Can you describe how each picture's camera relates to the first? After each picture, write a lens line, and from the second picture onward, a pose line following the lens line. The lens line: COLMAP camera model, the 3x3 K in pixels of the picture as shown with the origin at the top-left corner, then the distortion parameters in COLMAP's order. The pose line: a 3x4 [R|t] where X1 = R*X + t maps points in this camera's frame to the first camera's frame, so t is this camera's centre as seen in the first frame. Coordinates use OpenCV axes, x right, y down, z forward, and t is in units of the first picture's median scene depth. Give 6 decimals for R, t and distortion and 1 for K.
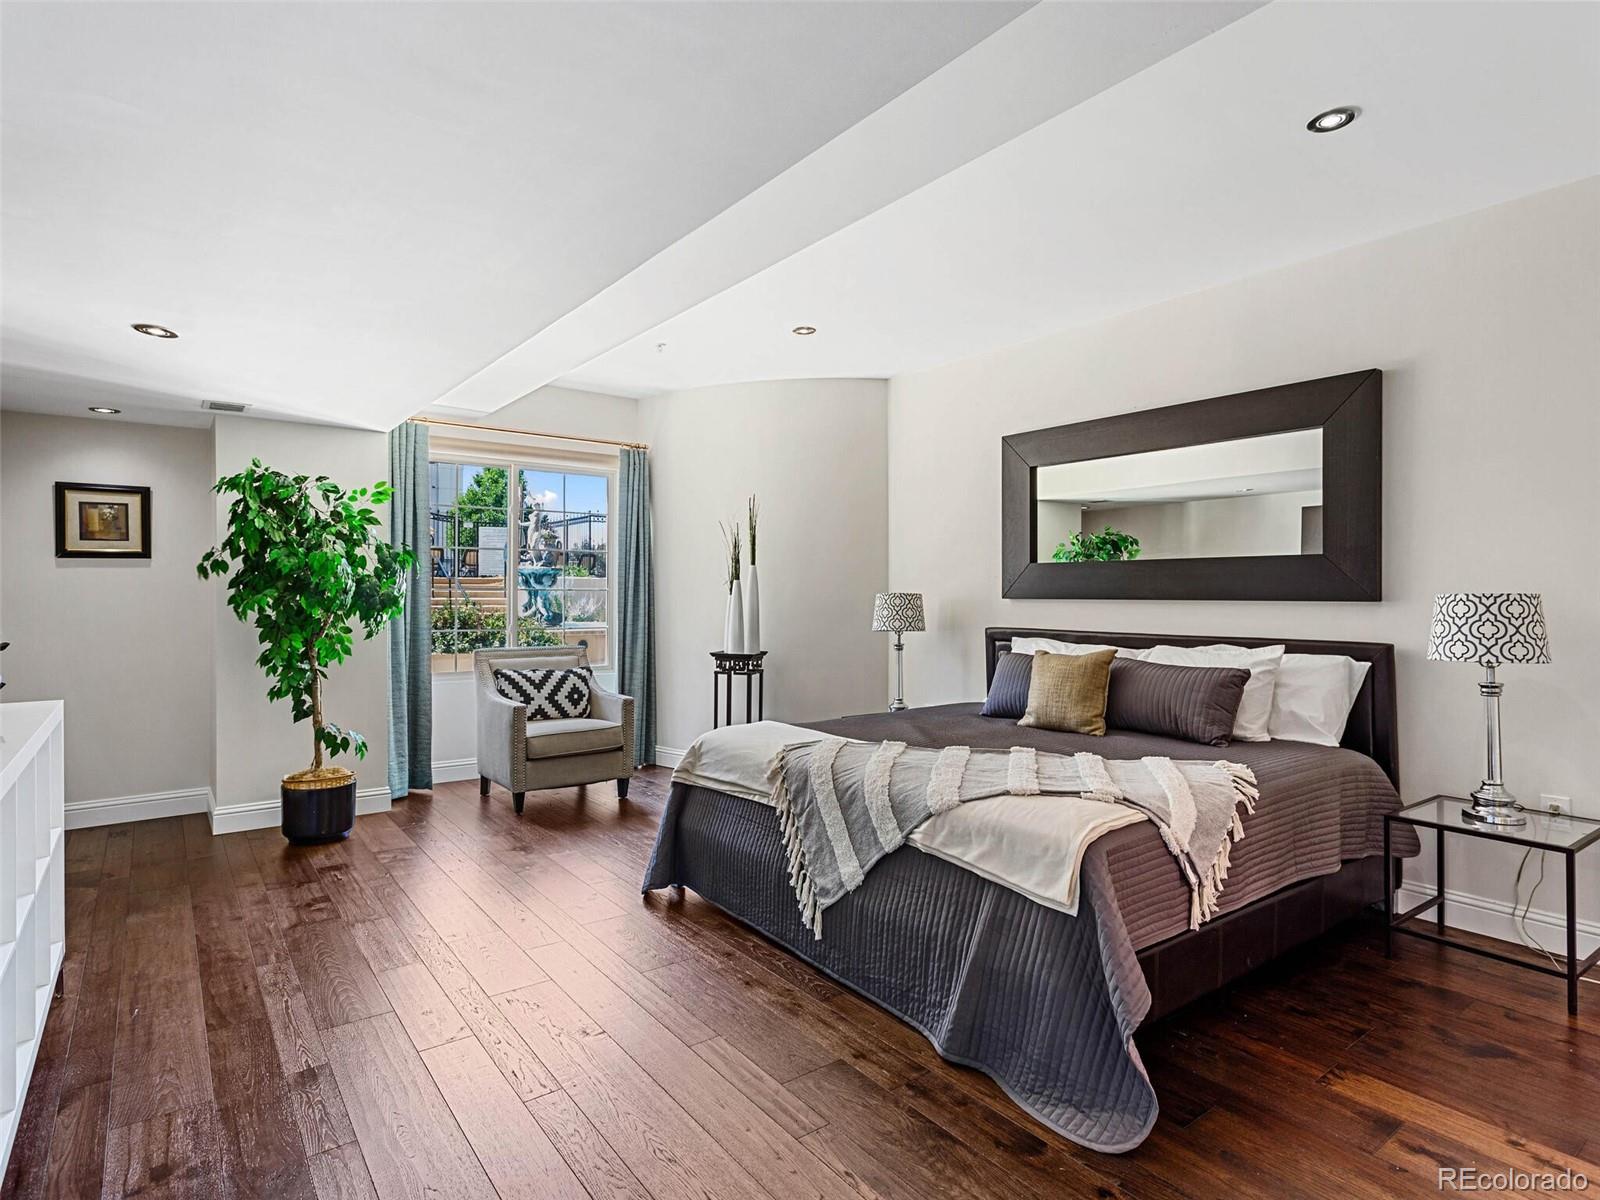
lens RADIAL K [[860.6, 0, 794.0], [0, 860.6, 596.0], [0, 0, 1]] dist [0.002820, 0.000233]
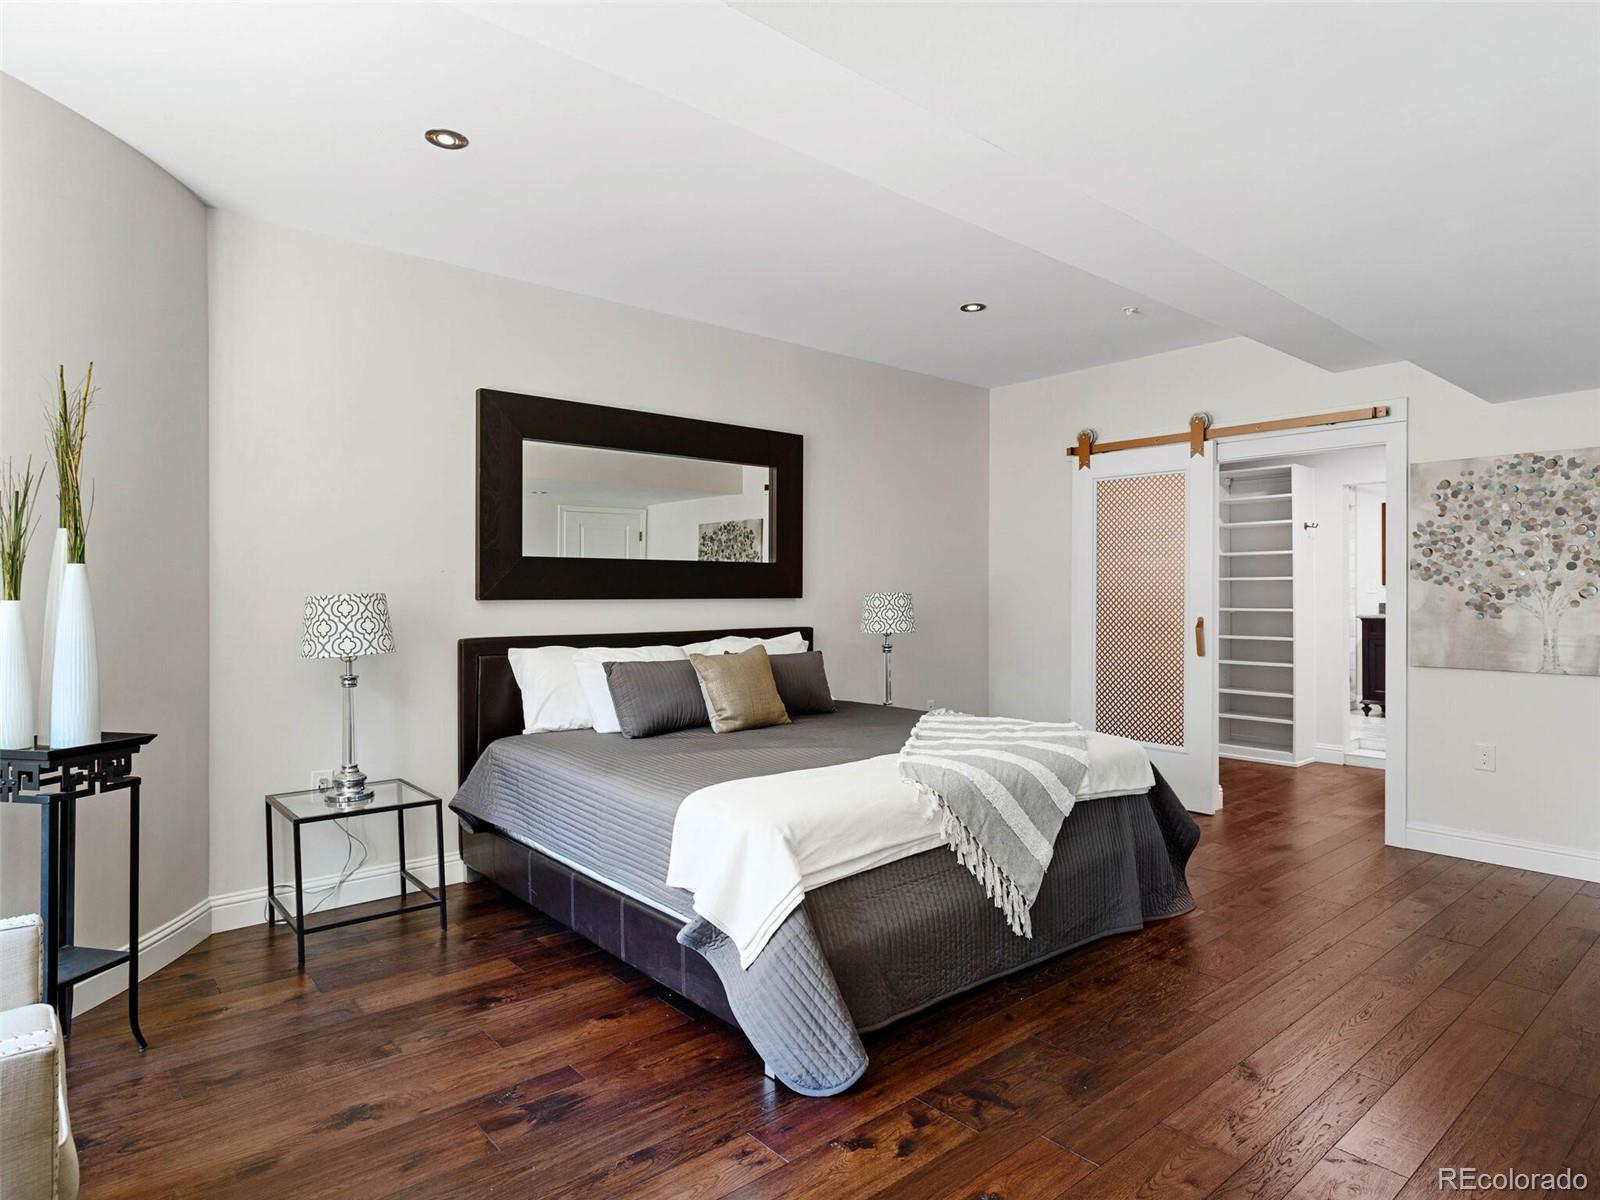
lens RADIAL K [[908.8, 0, 791.3], [0, 908.8, 599.9], [0, 0, 1]] dist [-0.001540, 0.006045]
pose [[-0.060413, -0.007804, 0.998143, -0.600101], [0.004986, 0.999955, 0.008120, -0.002948], [-0.998161, 0.005467, -0.060371, 0.795342]]
